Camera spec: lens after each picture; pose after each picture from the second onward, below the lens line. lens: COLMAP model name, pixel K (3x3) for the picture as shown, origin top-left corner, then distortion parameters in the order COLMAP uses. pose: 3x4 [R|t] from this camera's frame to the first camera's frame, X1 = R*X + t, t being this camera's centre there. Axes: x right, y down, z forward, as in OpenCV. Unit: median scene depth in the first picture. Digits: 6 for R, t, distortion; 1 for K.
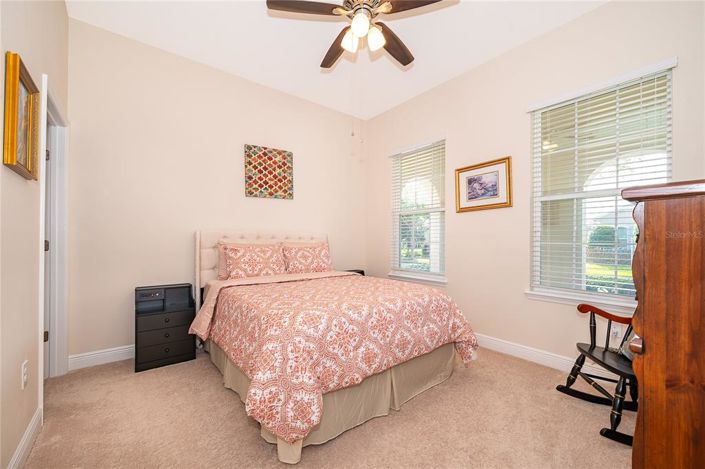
lens RADIAL K [[285.2, 0, 354.9], [0, 285.2, 236.1], [0, 0, 1]] dist [0.001968, 0.000191]
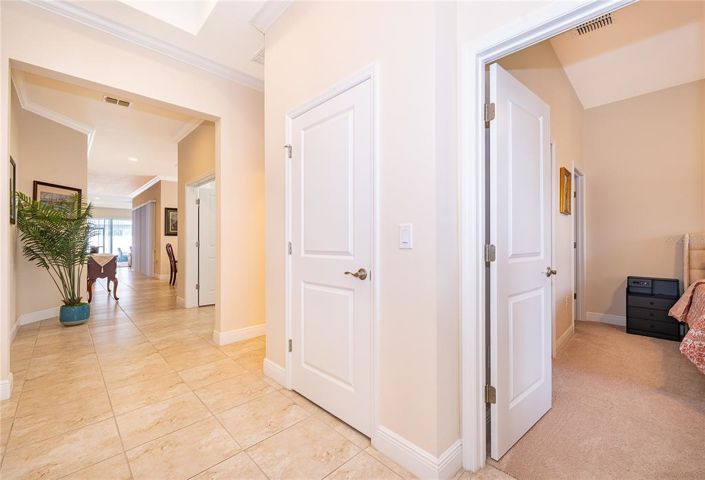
lens RADIAL K [[294.7, 0, 354.6], [0, 294.7, 238.9], [0, 0, 1]] dist [-0.003998, -0.000372]
pose [[0.102205, -0.001763, -0.994762, 0.585359], [0.007566, 0.999971, -0.000995, -0.010815], [0.994735, -0.007425, 0.102215, -0.535494]]
